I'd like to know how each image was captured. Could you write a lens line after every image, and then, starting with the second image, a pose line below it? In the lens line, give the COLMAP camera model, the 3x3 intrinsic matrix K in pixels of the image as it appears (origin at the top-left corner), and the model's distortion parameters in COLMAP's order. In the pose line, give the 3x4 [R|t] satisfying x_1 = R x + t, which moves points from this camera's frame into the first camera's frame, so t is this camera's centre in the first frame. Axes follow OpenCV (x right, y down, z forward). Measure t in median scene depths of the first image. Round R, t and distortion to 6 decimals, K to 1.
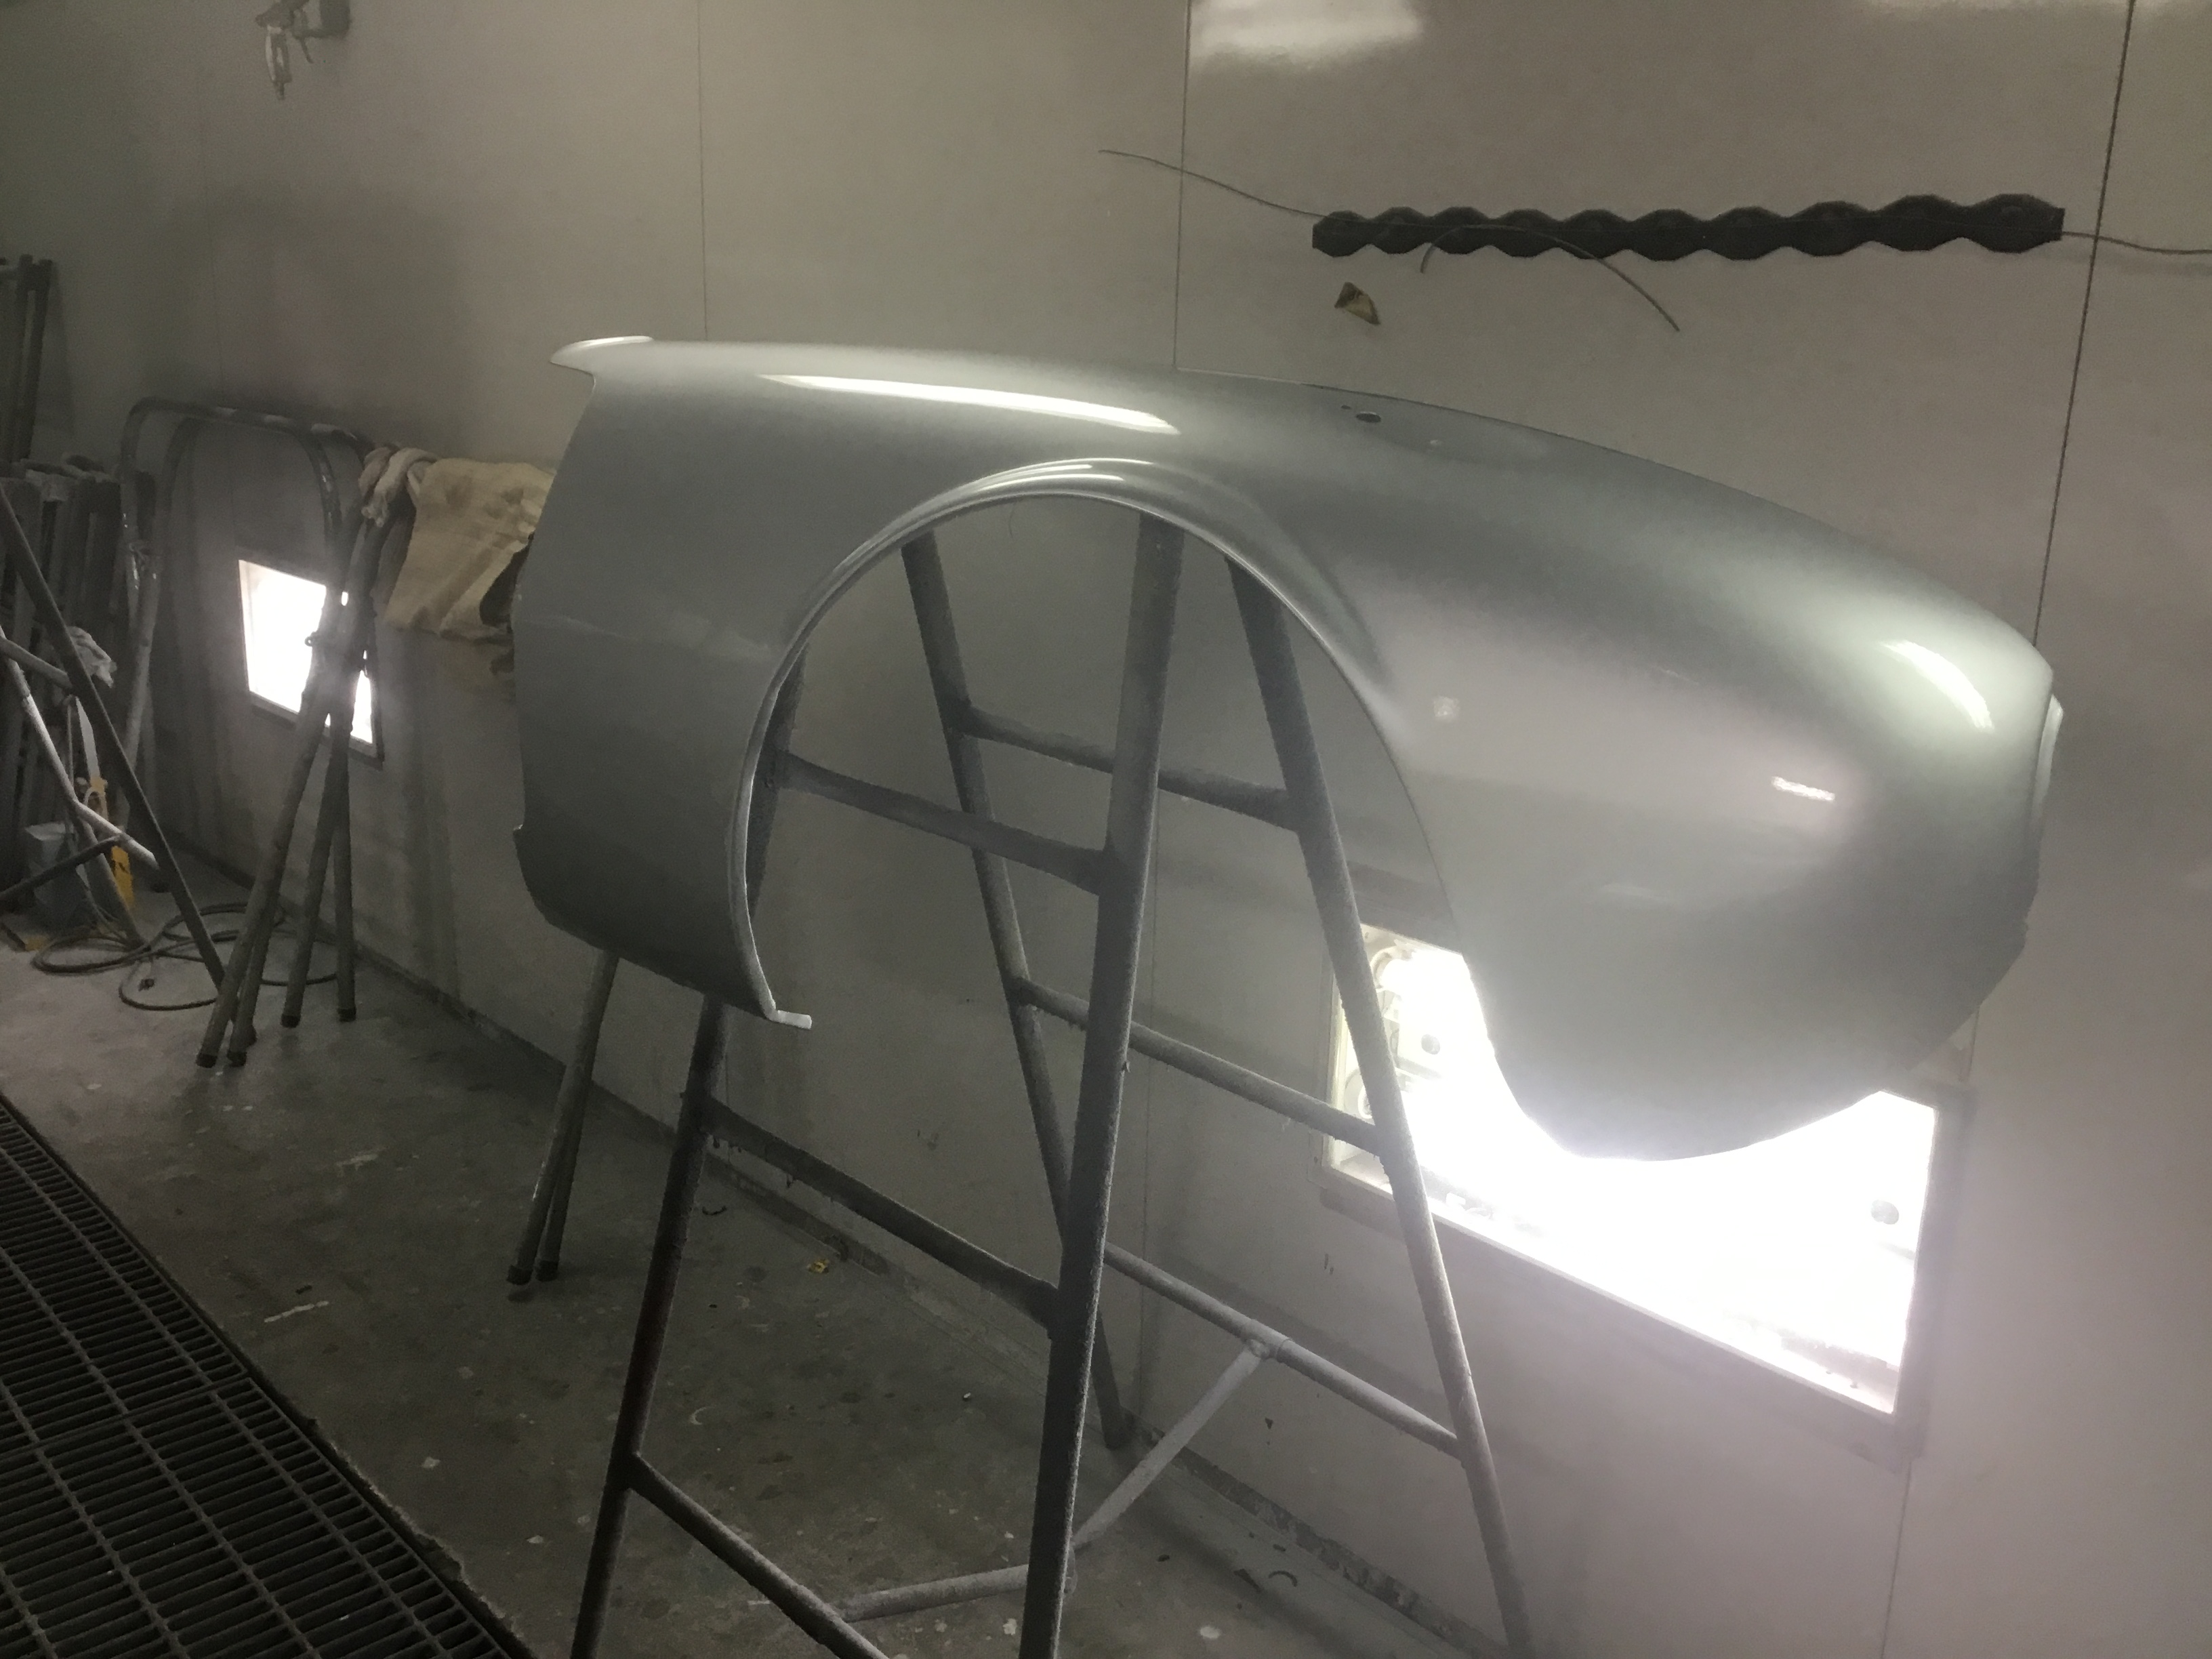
lens RADIAL K [[1996.3, 0, 1106.0], [0, 1996.3, 829.5], [0, 0, 1]] dist [-0.002457, -0.003062]
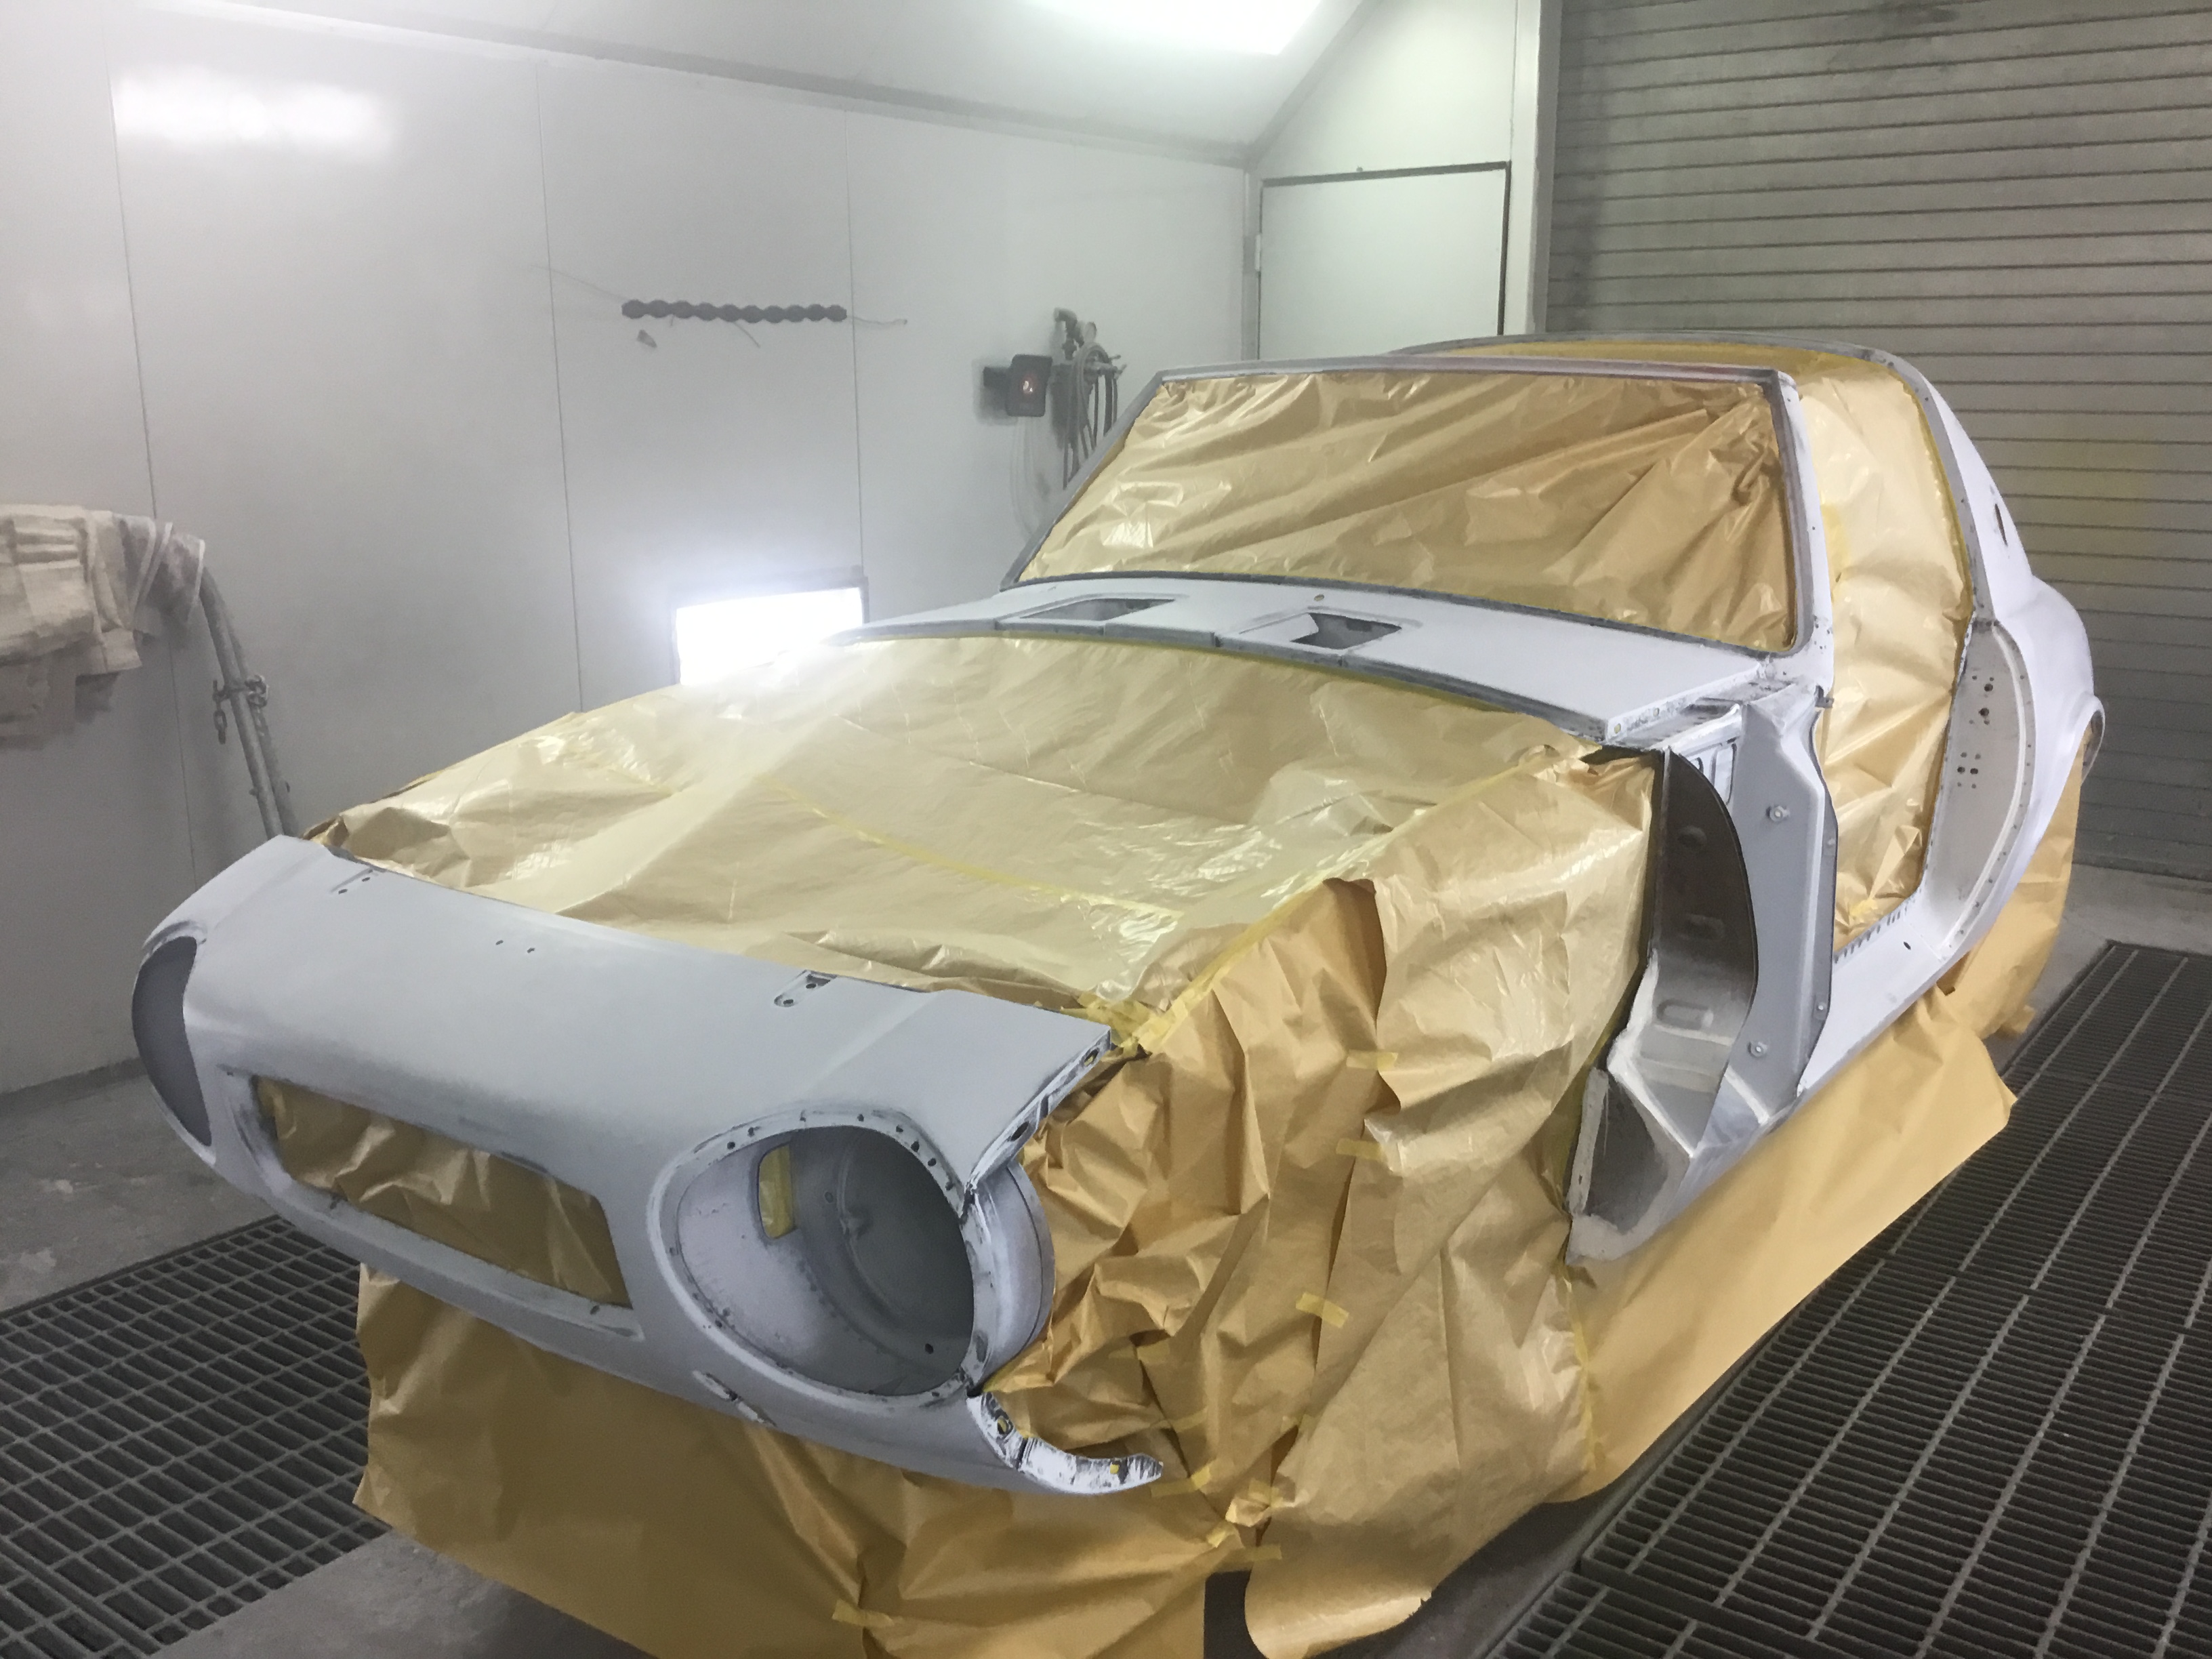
lens RADIAL K [[1996.3, 0, 1106.0], [0, 1996.3, 829.5], [0, 0, 1]] dist [-0.002457, -0.003062]
pose [[-0.202392, -0.240001, 0.949441, -2.536333], [0.251168, 0.924354, 0.287200, -0.290891], [-0.946548, 0.296596, -0.126801, 1.036293]]
